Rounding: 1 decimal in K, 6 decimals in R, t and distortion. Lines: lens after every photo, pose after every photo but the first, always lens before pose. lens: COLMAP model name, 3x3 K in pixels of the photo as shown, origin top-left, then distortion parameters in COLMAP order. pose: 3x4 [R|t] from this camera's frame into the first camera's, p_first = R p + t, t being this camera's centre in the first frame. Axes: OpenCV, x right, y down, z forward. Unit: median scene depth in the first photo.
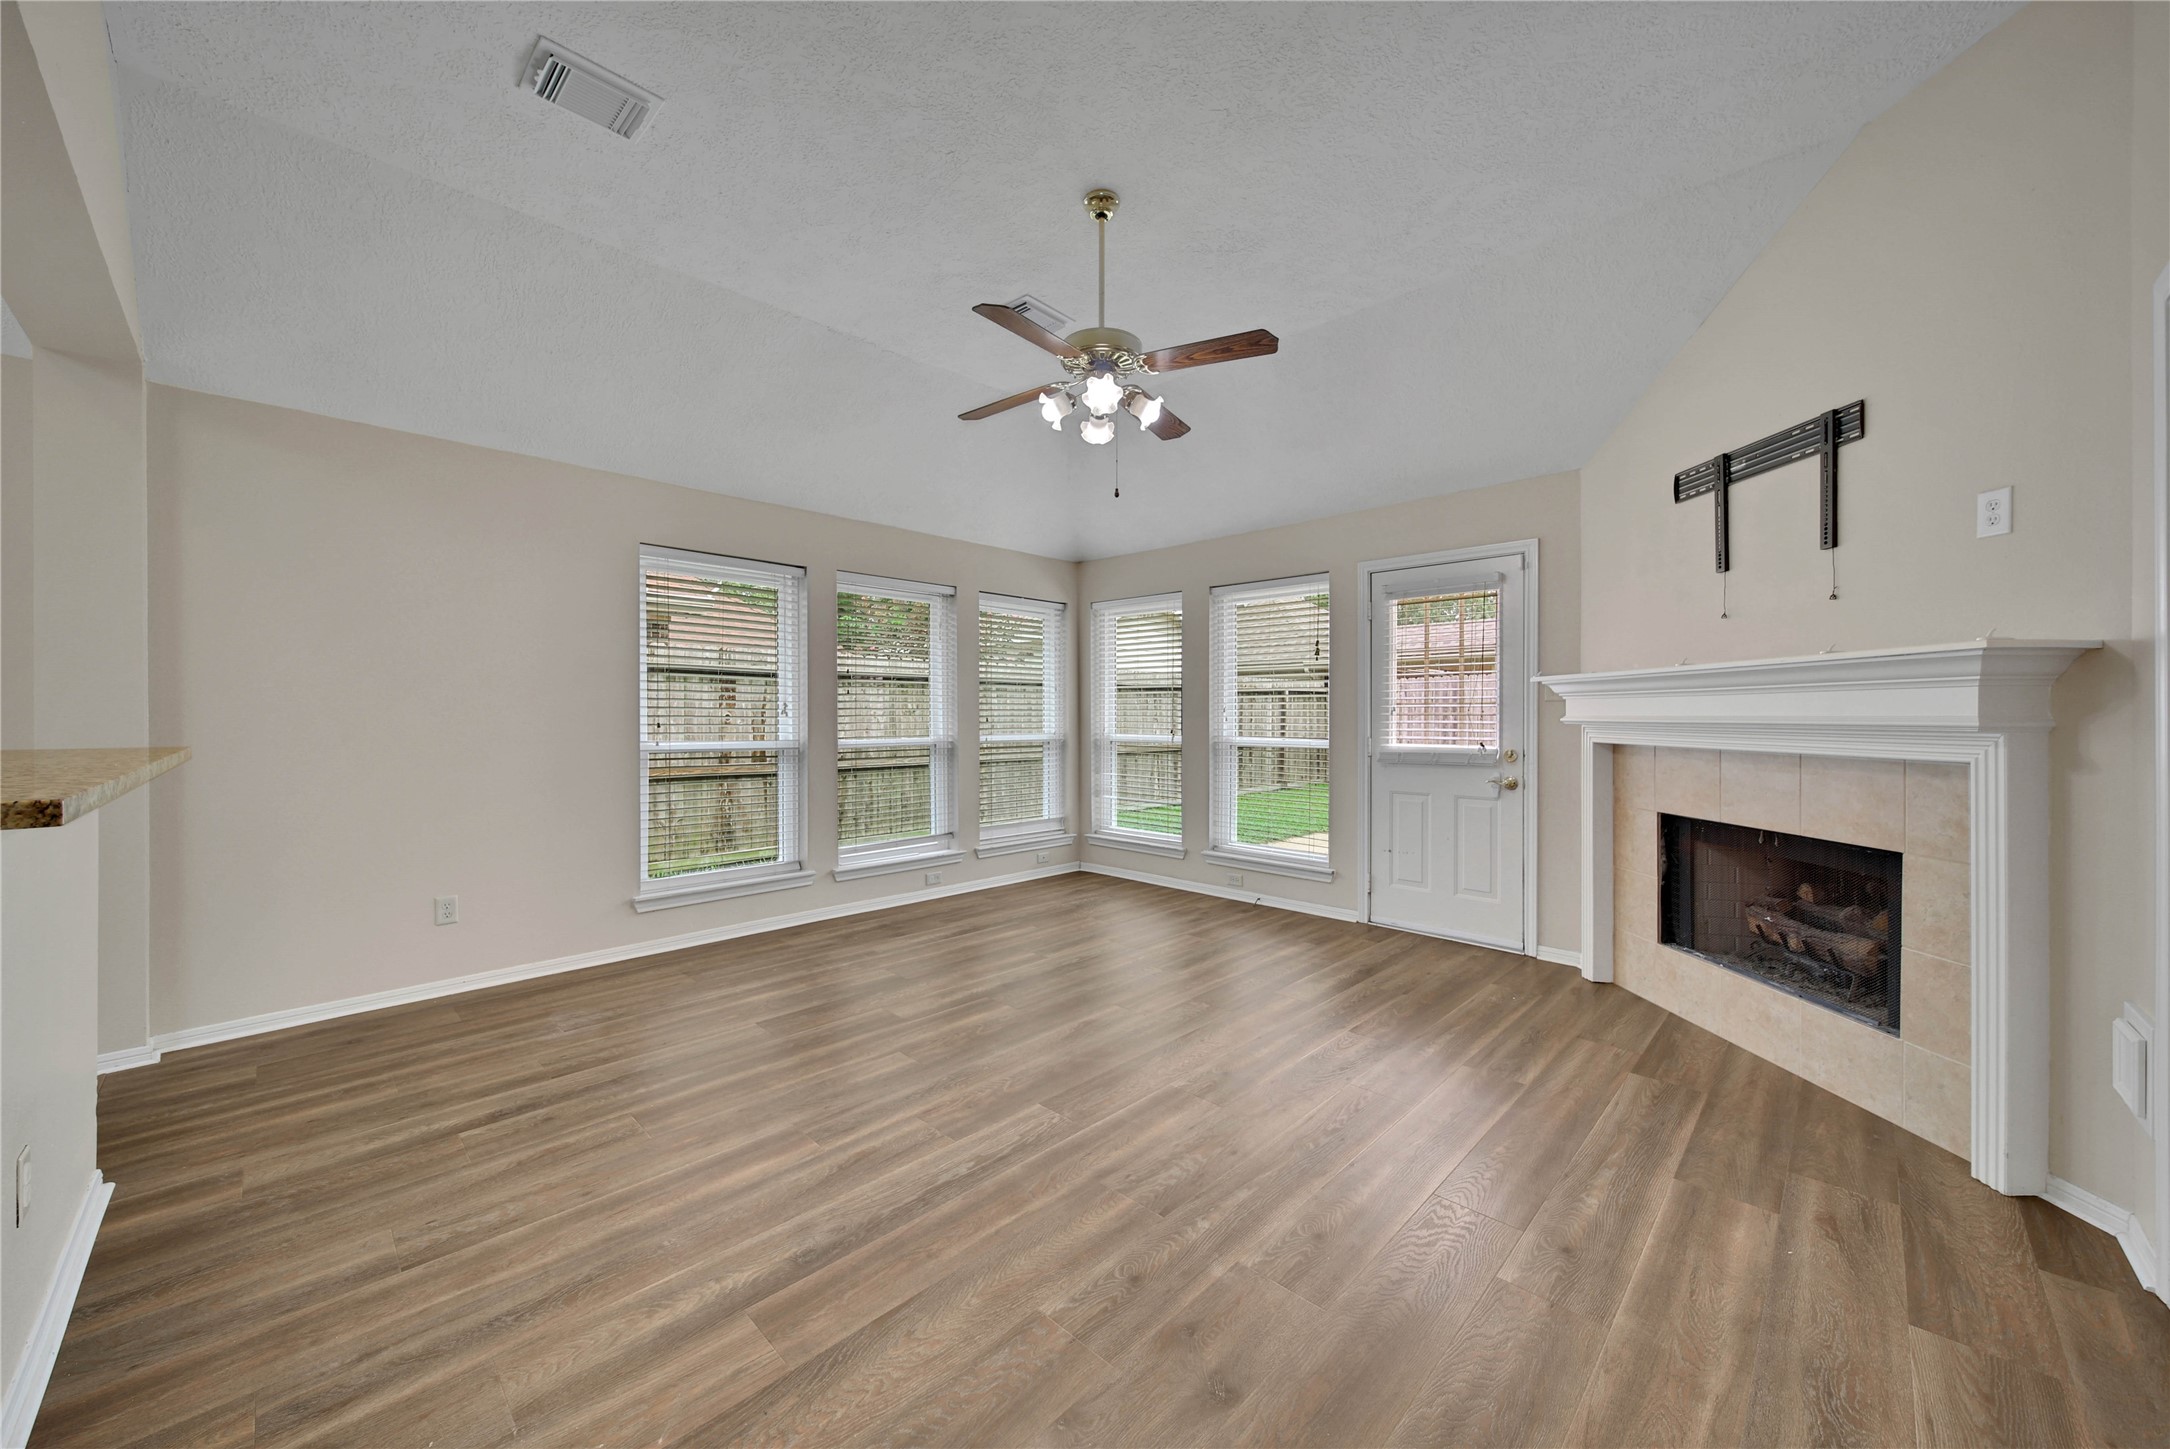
lens RADIAL K [[787.2, 0, 1077.4], [0, 787.2, 725.4], [0, 0, 1]] dist [0.002010, -0.001996]
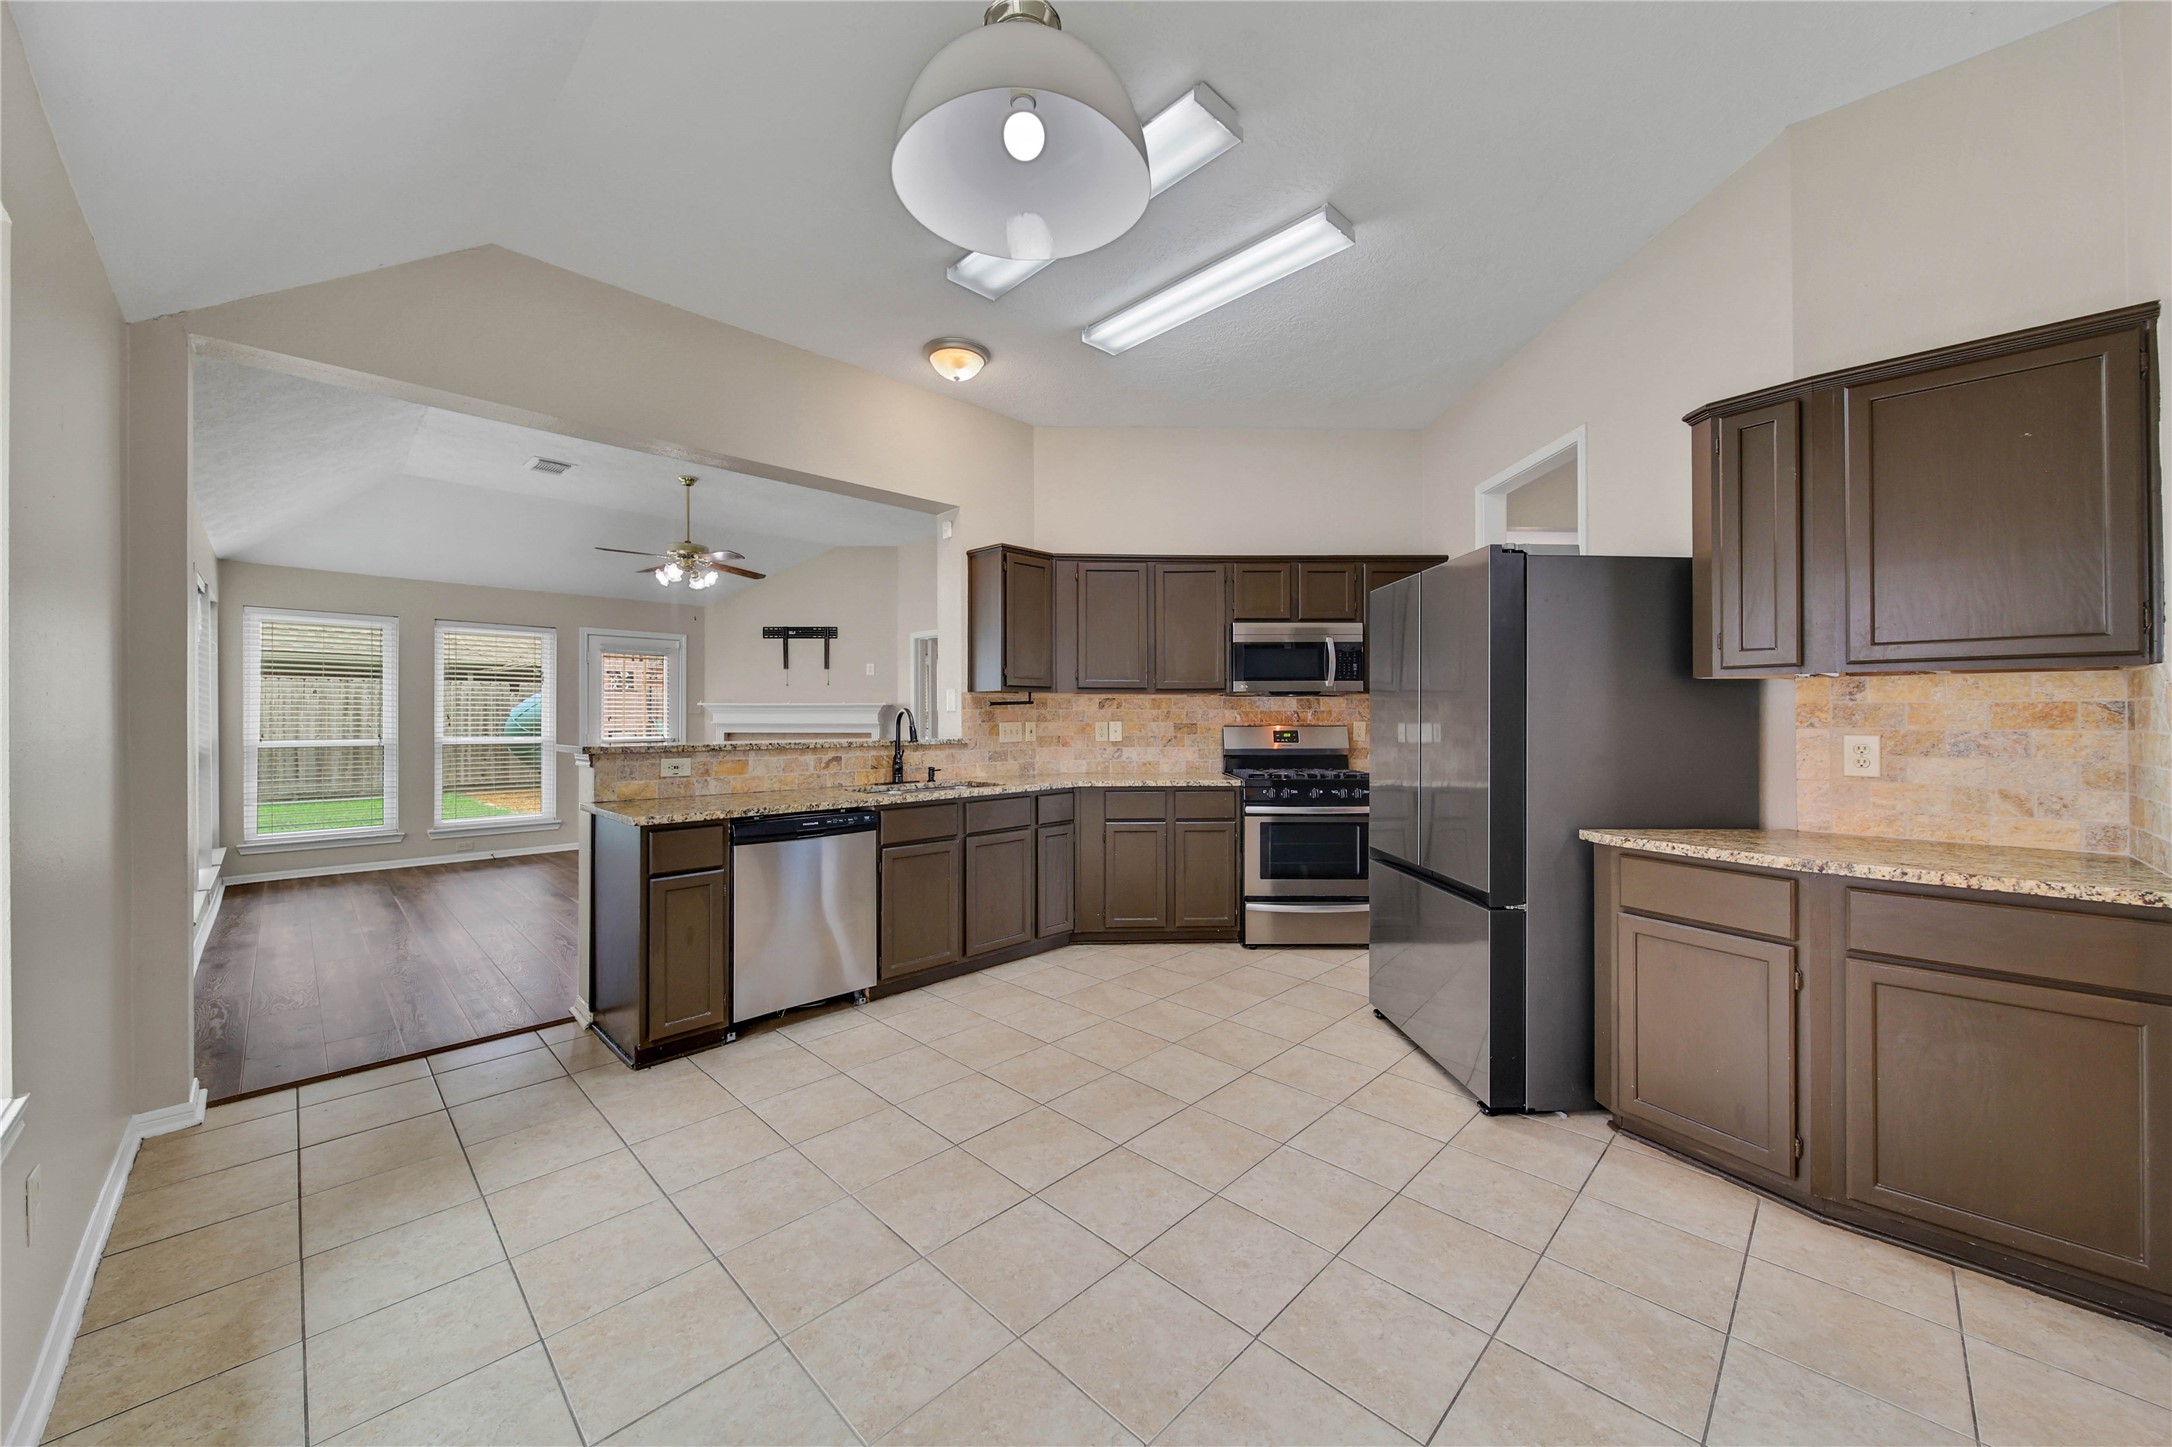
lens RADIAL K [[787.9, 0, 1089.1], [0, 787.9, 714.0], [0, 0, 1]] dist [0.002010, -0.001996]
pose [[-0.003108, 0.003938, 0.999987, -2.375543], [0.013257, 0.999905, -0.003896, -0.012623], [-0.999907, 0.013245, -0.003160, -0.073349]]
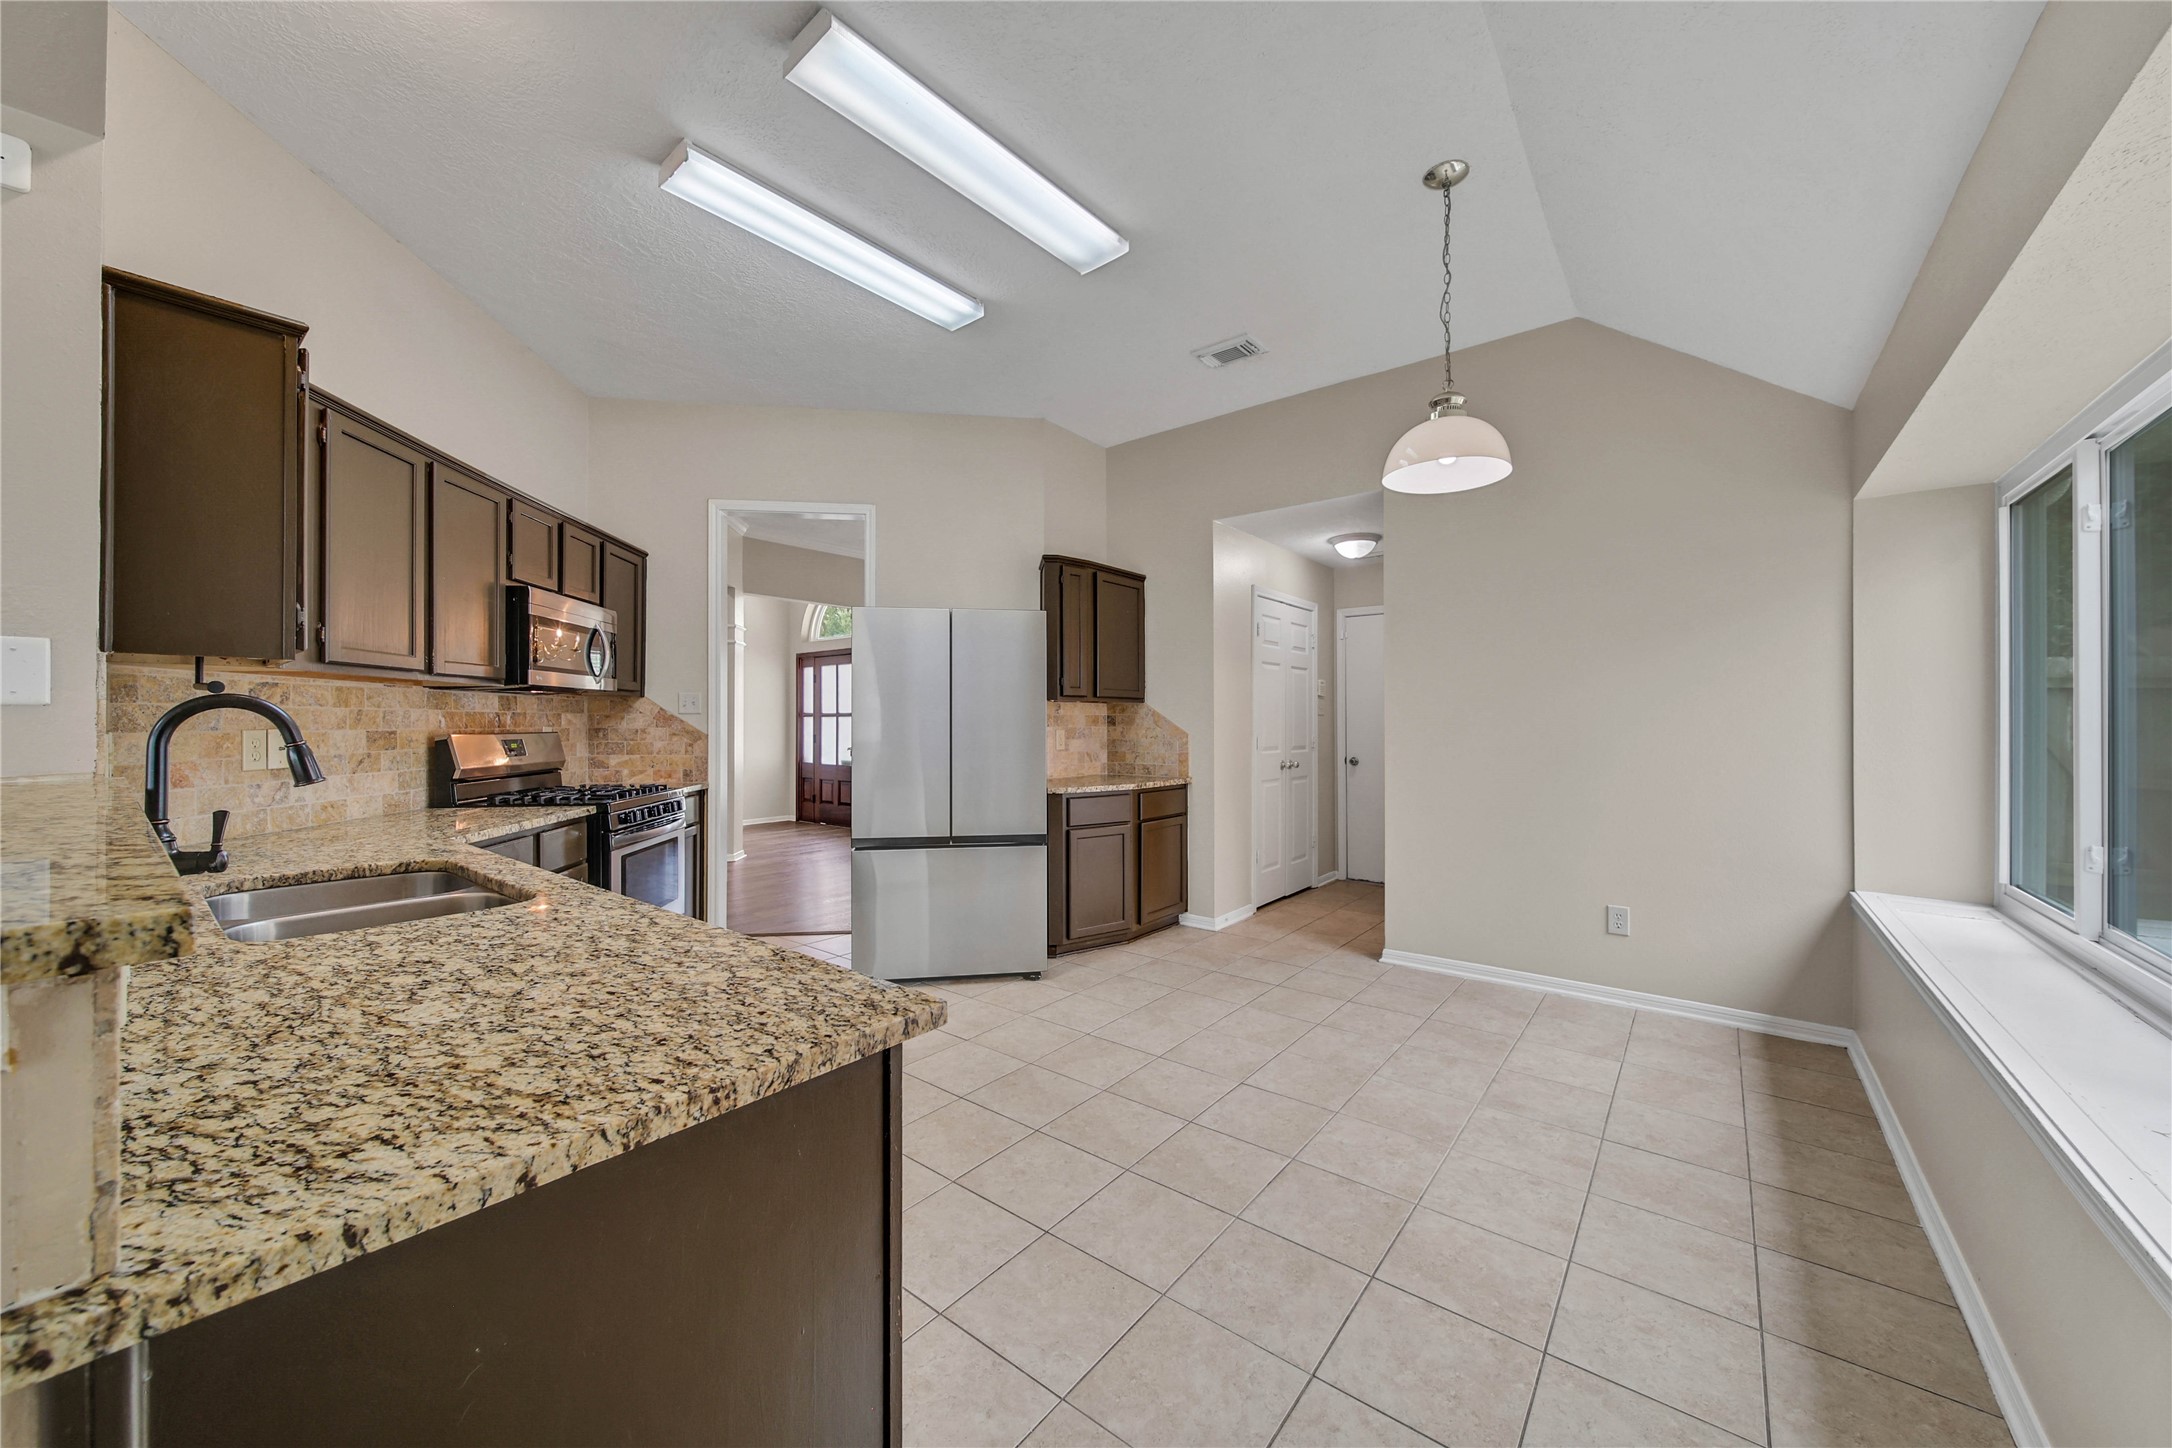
lens RADIAL K [[787.9, 0, 1082.8], [0, 787.9, 722.7], [0, 0, 1]] dist [0.002010, -0.001996]
pose [[-0.994543, 0.000559, -0.104323, -1.294978], [-0.000860, 0.999908, 0.013555, -0.023530], [0.104321, 0.013571, -0.994451, 0.961305]]
